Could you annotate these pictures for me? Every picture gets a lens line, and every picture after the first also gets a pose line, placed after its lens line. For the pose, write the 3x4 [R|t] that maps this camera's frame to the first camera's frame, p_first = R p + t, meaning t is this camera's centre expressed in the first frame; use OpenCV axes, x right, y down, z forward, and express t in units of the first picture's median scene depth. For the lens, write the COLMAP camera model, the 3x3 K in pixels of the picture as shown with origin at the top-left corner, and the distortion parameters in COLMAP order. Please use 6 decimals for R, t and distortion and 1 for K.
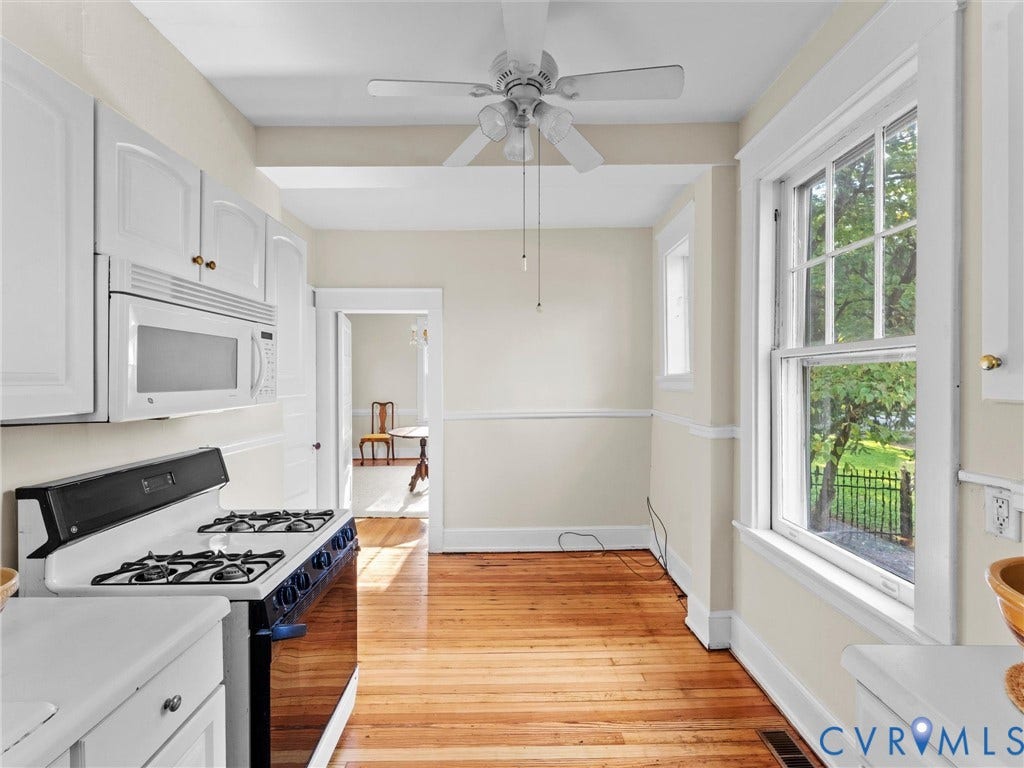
lens RADIAL K [[458.7, 0, 510.6], [0, 458.7, 380.1], [0, 0, 1]] dist [0.001224, 0.000025]
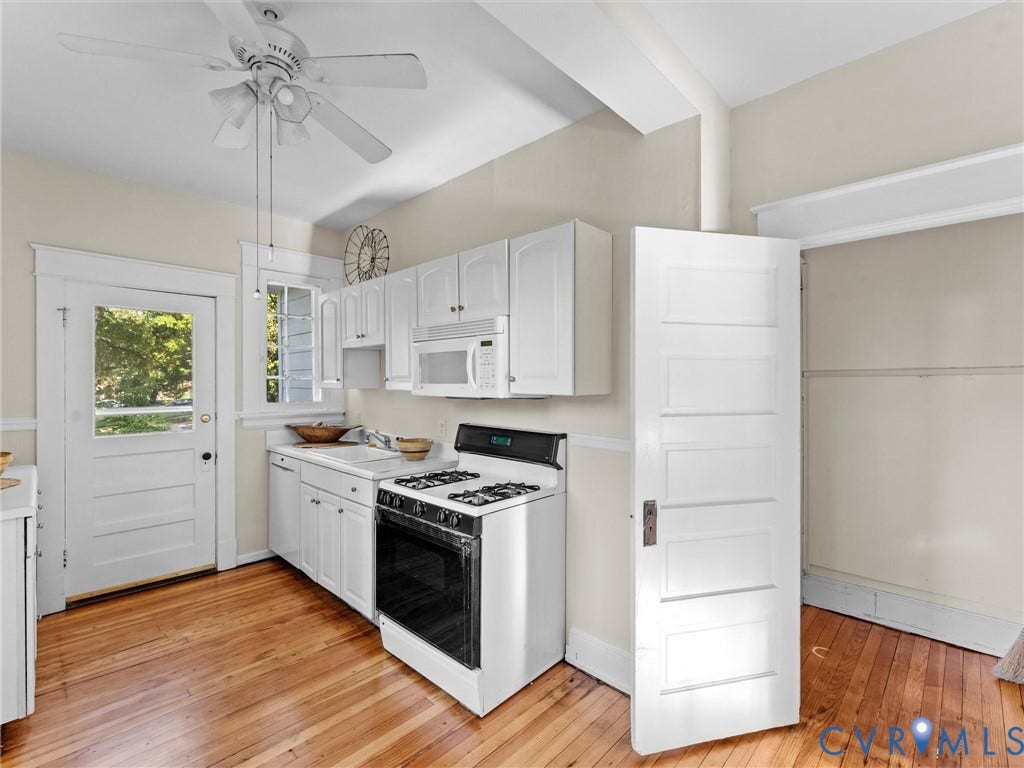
lens RADIAL K [[466.5, 0, 505.9], [0, 466.5, 377.5], [0, 0, 1]] dist [0.001315, 0.000063]
pose [[-0.702183, -0.003718, -0.711986, 0.331245], [-0.002763, 0.999993, -0.002496, 0.001100], [0.711991, 0.000214, -0.702189, 1.799254]]
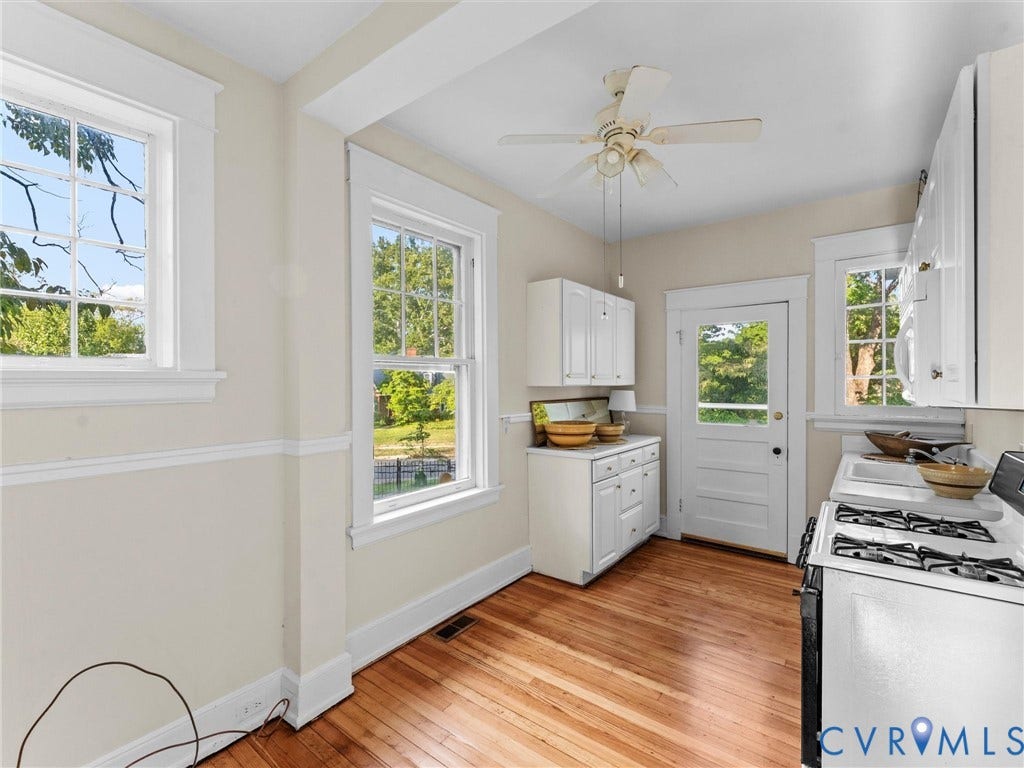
lens RADIAL K [[466.1, 0, 512.0], [0, 466.1, 384.0], [0, 0, 1]] dist [0.001819, 0.000070]
pose [[-0.795613, 0.003638, 0.605795, -0.432359], [0.007422, 0.999965, 0.003741, 0.009028], [-0.605760, 0.007473, -0.795612, 1.920926]]
